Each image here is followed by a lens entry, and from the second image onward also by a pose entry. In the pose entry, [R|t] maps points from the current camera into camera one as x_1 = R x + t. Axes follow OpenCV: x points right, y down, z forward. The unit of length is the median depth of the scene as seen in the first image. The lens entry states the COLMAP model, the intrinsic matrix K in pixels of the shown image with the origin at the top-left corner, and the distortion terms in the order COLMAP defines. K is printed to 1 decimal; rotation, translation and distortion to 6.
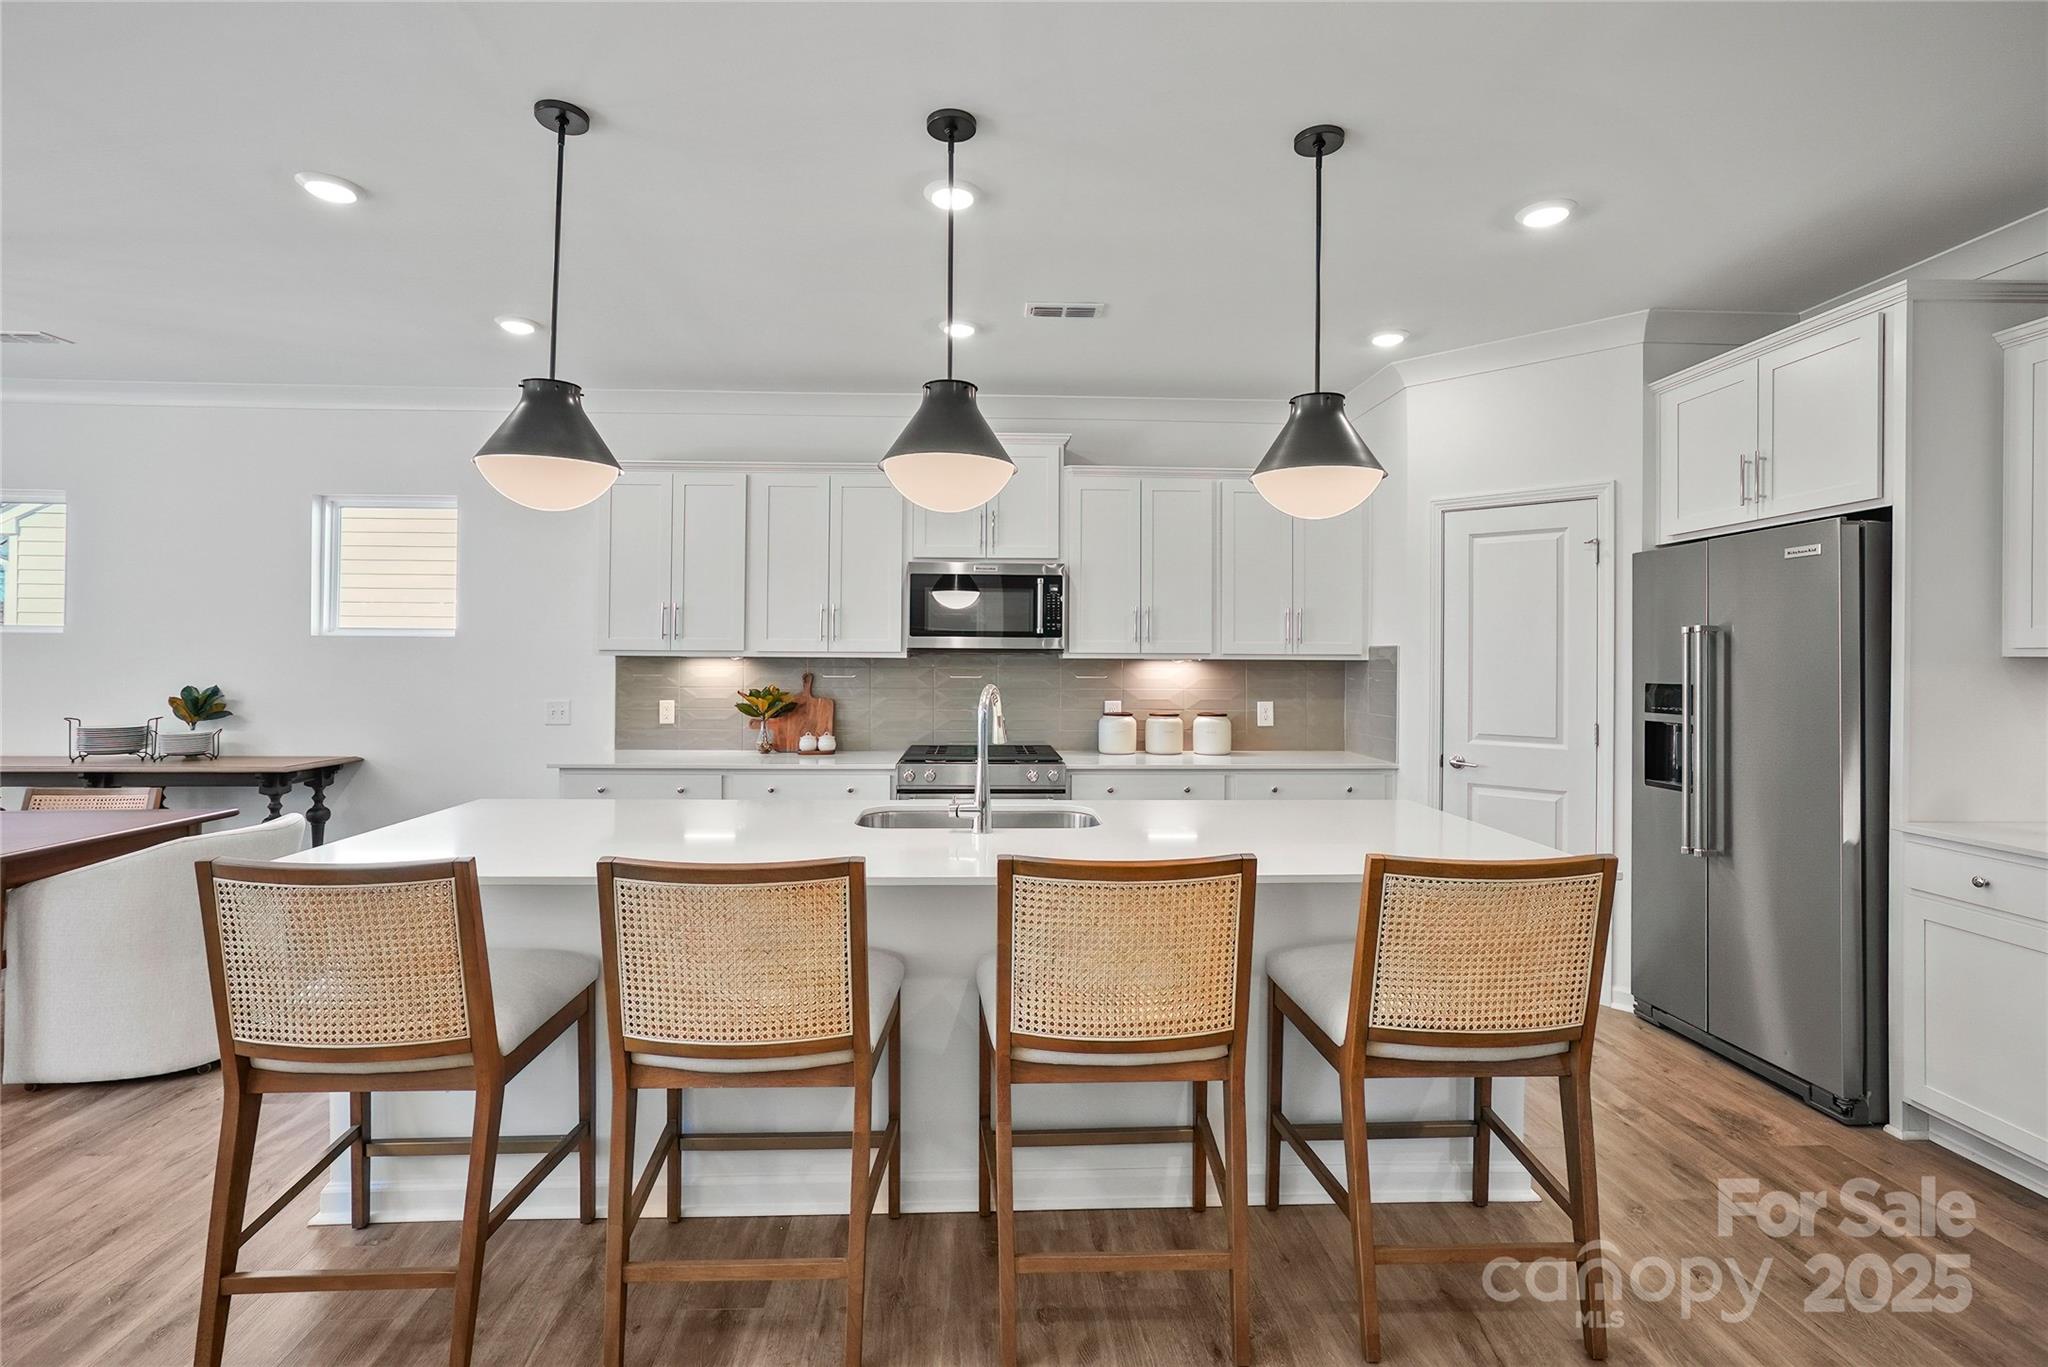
lens RADIAL K [[962.0, 0, 1017.0], [0, 962.0, 654.4], [0, 0, 1]] dist [-0.013496, 0.000507]
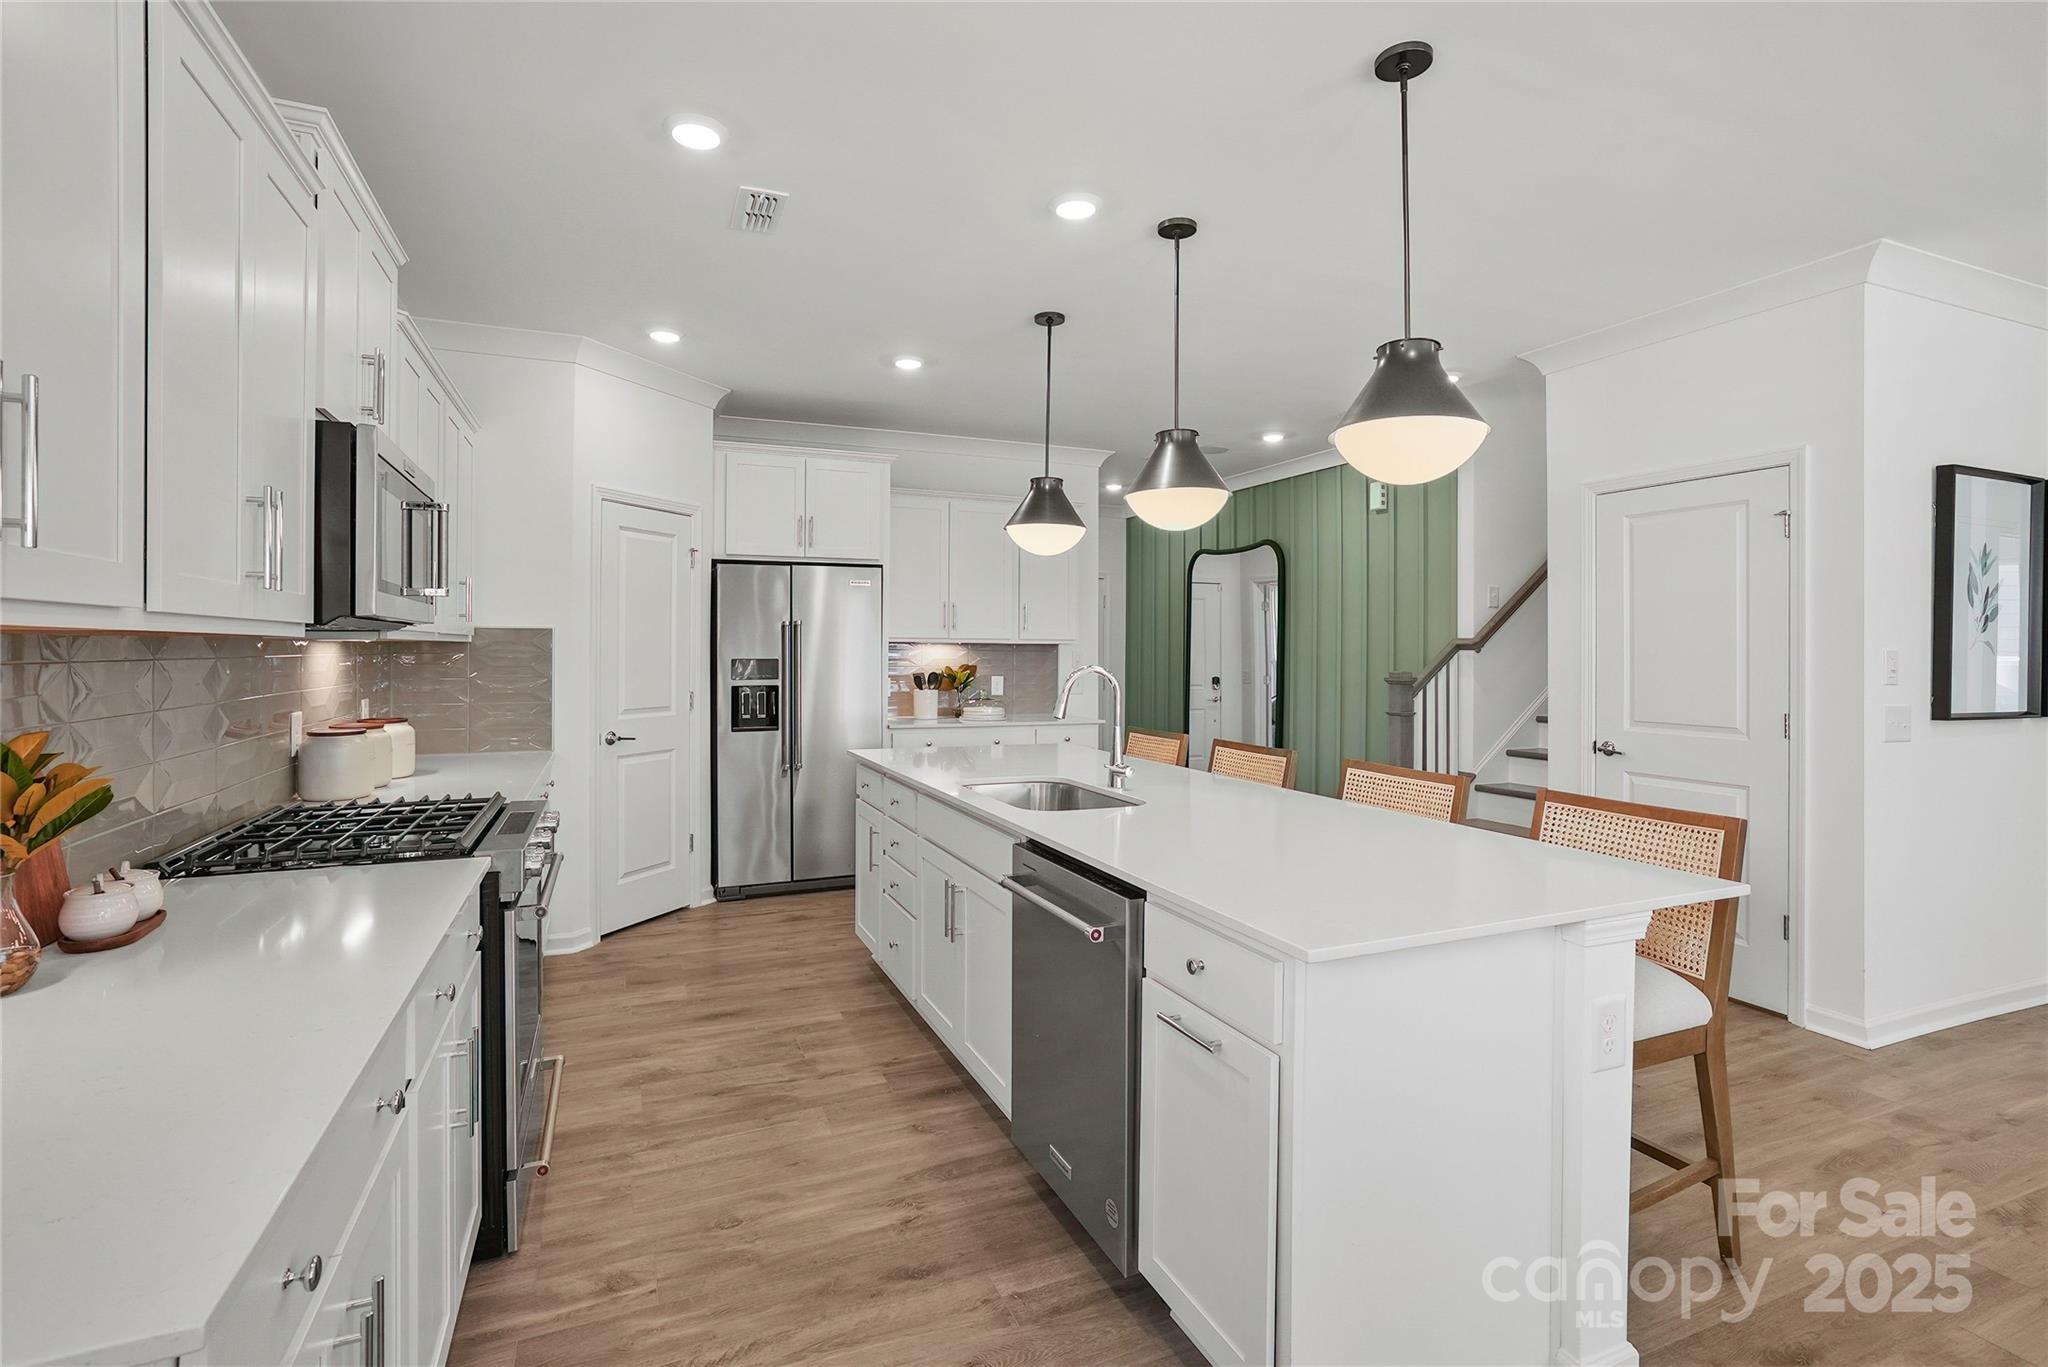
lens RADIAL K [[962.0, 0, 1017.0], [0, 962.0, 654.4], [0, 0, 1]] dist [-0.013496, 0.000507]
pose [[-0.334349, -0.015807, 0.942317, -0.626079], [-0.014375, 0.999829, 0.011671, 0.000852], [-0.942340, -0.009643, -0.334519, 0.843732]]
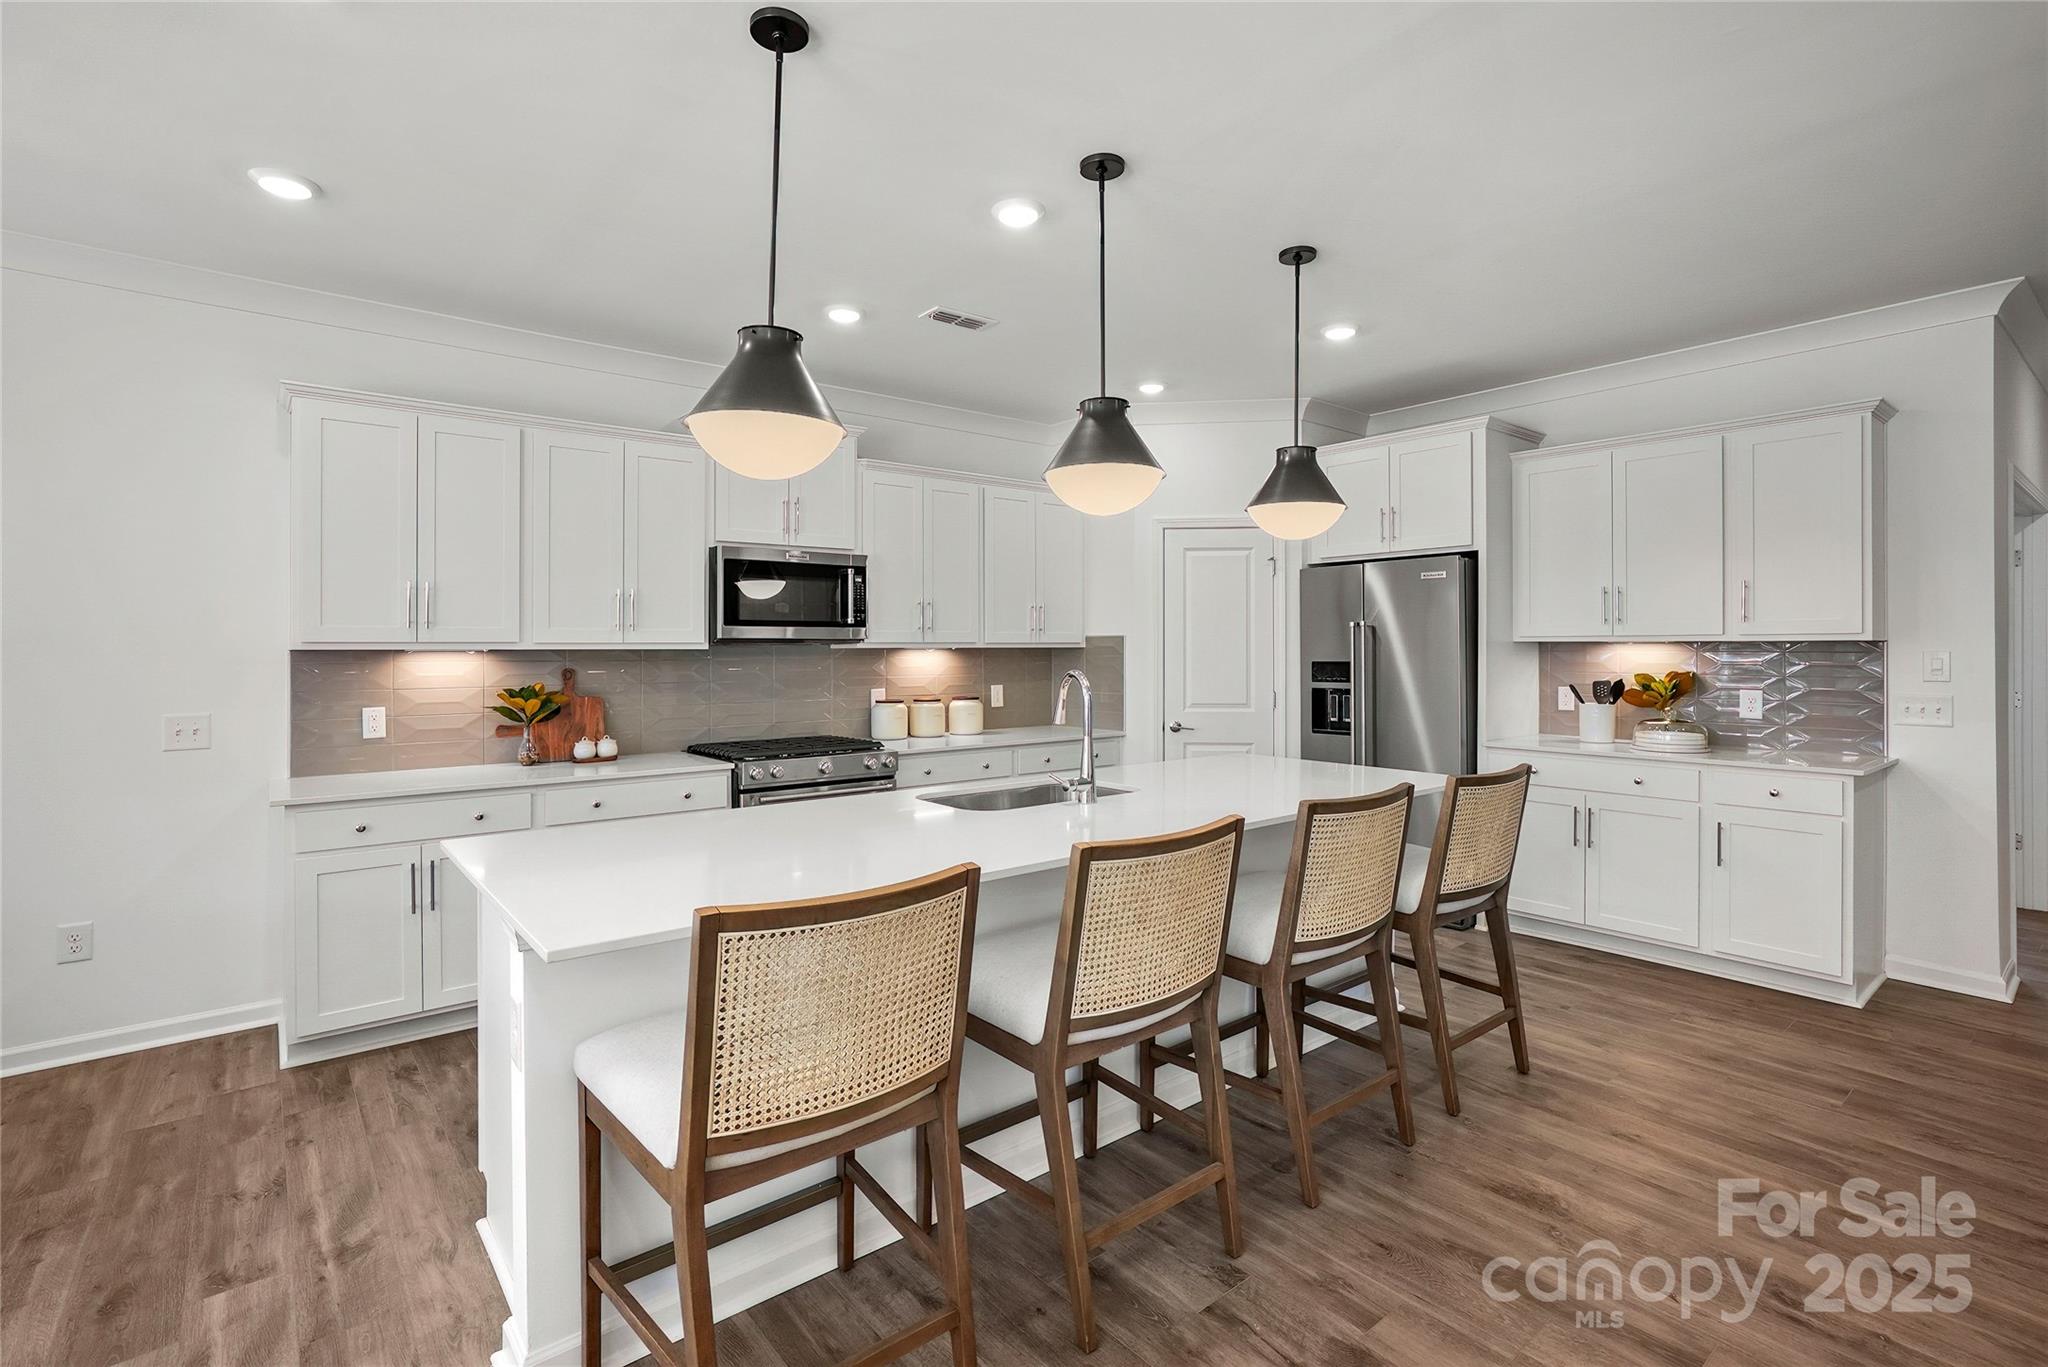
lens RADIAL K [[962.0, 0, 1017.0], [0, 962.0, 654.4], [0, 0, 1]] dist [-0.013496, 0.000507]
pose [[0.807313, -0.012564, 0.589990, -0.421100], [0.006122, 0.999898, 0.012917, -0.001389], [-0.590092, -0.006816, 0.807307, 0.083219]]
